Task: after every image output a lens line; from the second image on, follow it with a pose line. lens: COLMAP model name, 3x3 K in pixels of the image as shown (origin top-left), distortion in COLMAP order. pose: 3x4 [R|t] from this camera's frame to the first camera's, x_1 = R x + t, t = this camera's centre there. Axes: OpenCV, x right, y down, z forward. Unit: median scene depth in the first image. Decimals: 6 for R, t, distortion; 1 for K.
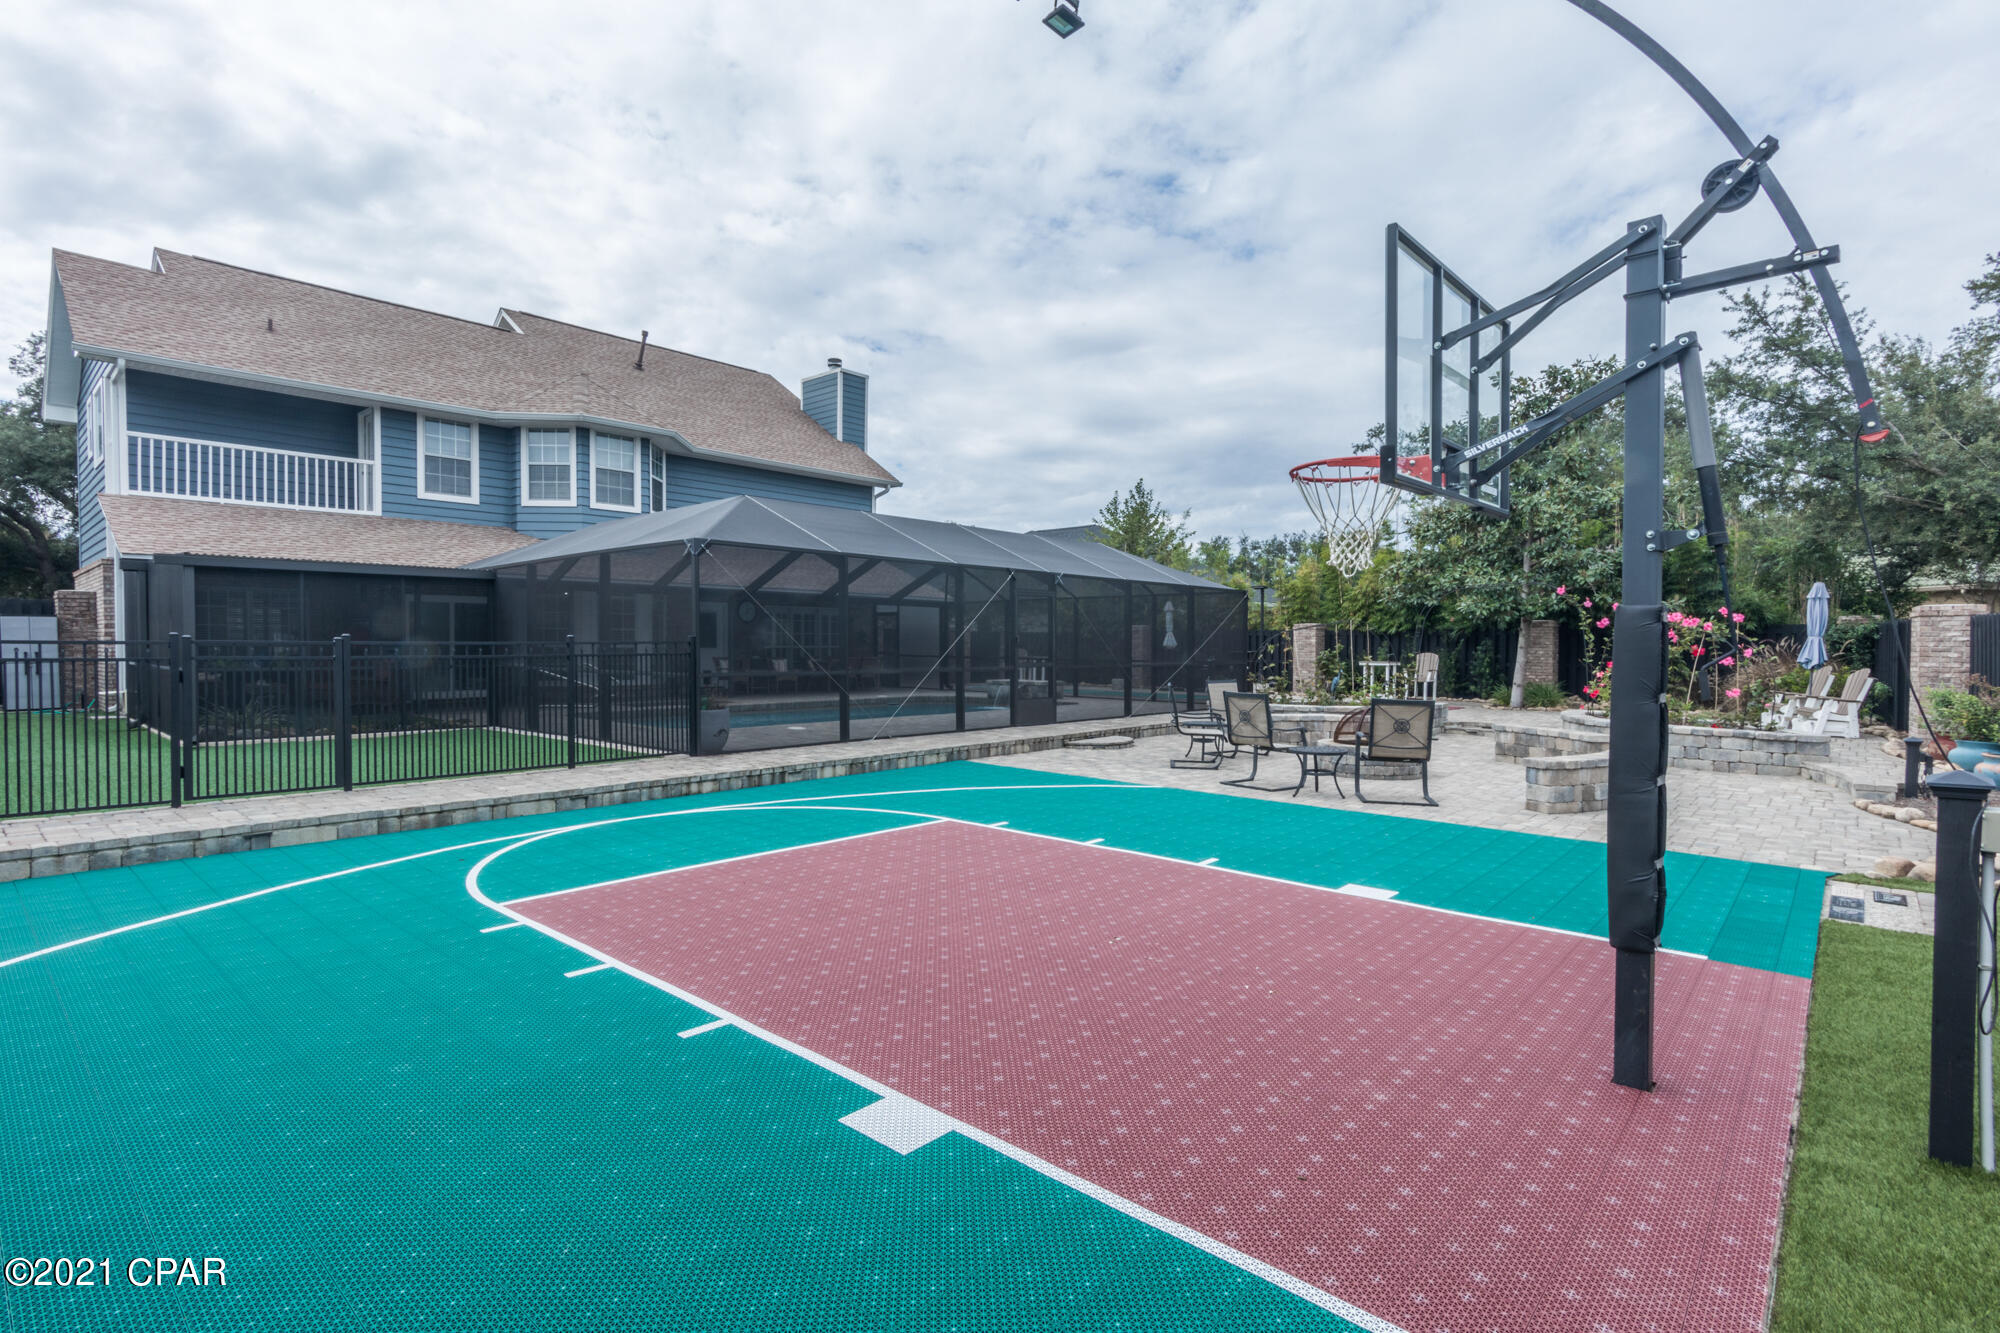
lens RADIAL K [[950.3, 0, 962.1], [0, 950.3, 661.0], [0, 0, 1]] dist [0.028345, -0.007999]
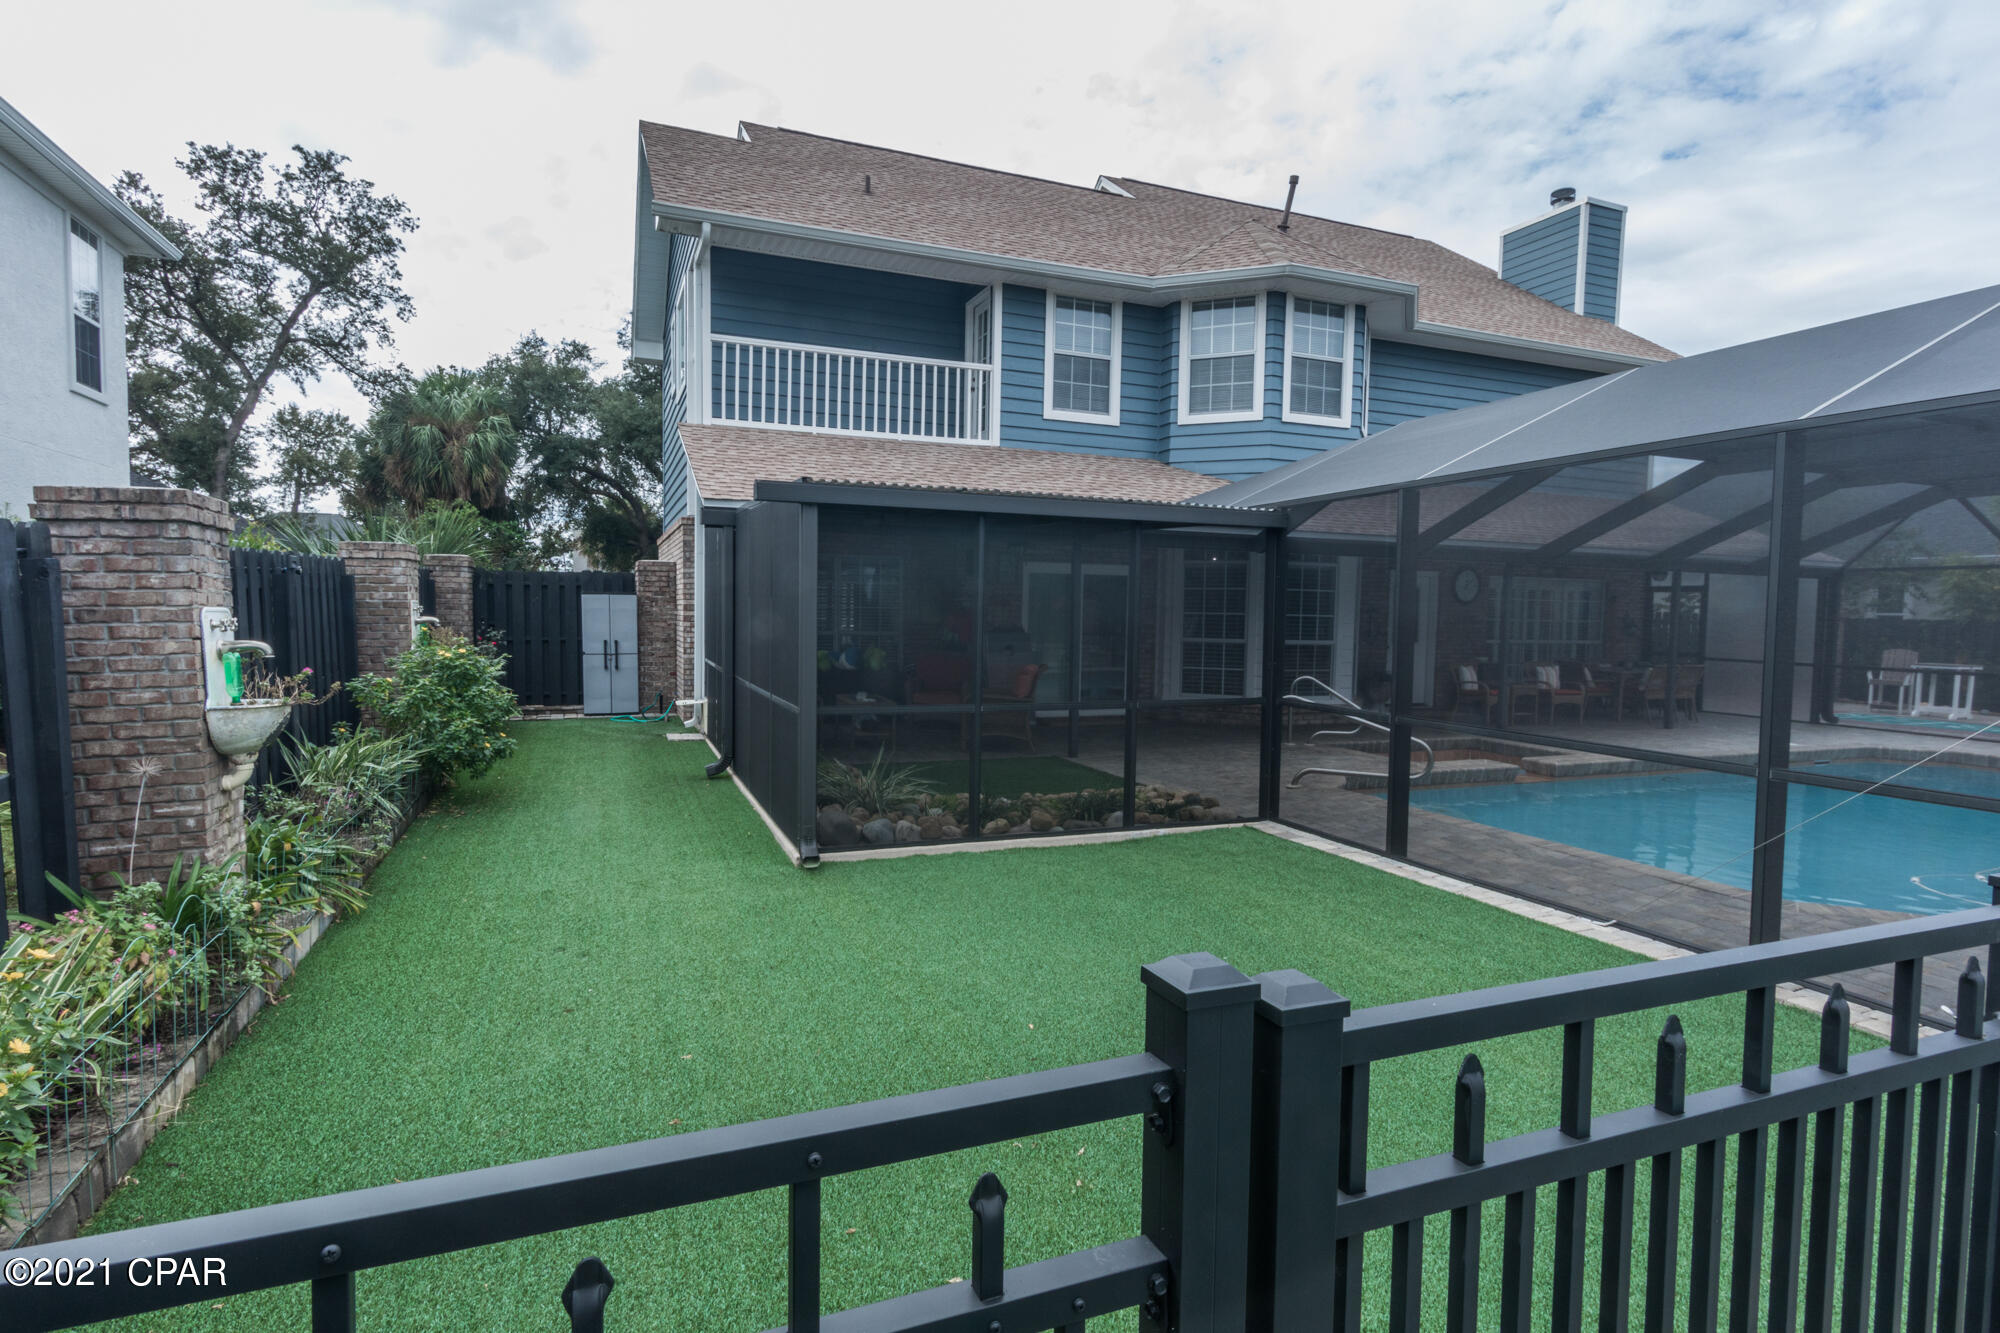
lens RADIAL K [[964.4, 0, 1000.0], [0, 964.4, 666.5], [0, 0, 1]] dist [0.000807, -0.000466]
pose [[0.915544, 0.035885, -0.400613, -0.313664], [-0.020973, 0.998916, 0.041547, -0.023245], [0.401670, -0.029636, 0.915305, 0.357781]]
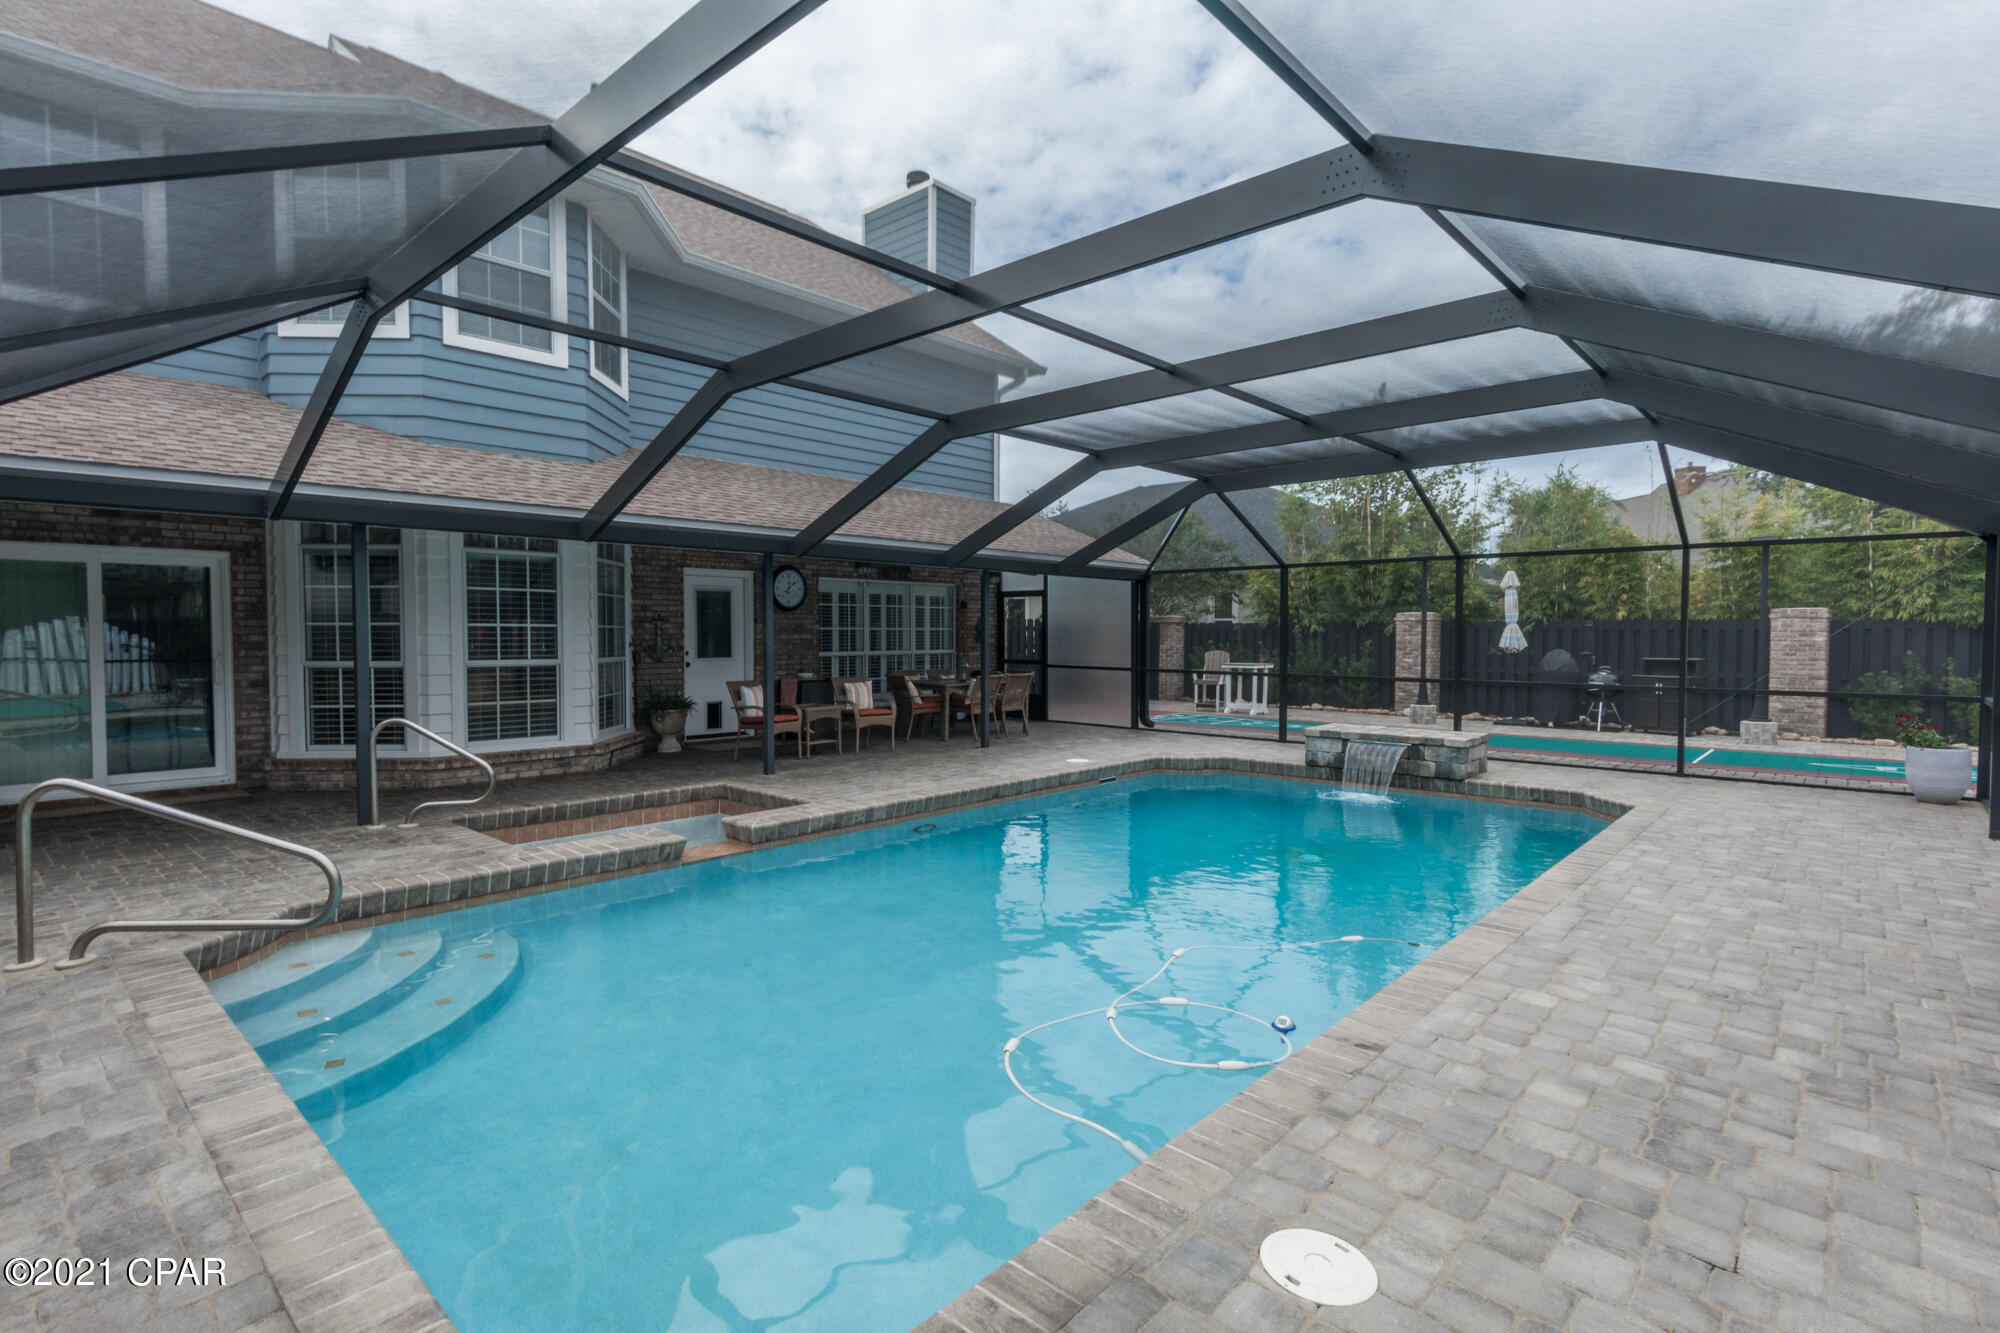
lens RADIAL K [[926.6, 0, 965.7], [0, 926.6, 669.2], [0, 0, 1]] dist [0.000300, -0.000030]
pose [[0.999905, -0.004234, 0.013105, -0.166990], [0.003931, 0.999726, 0.023089, -0.023235], [-0.013199, -0.023035, 0.999648, 0.601185]]
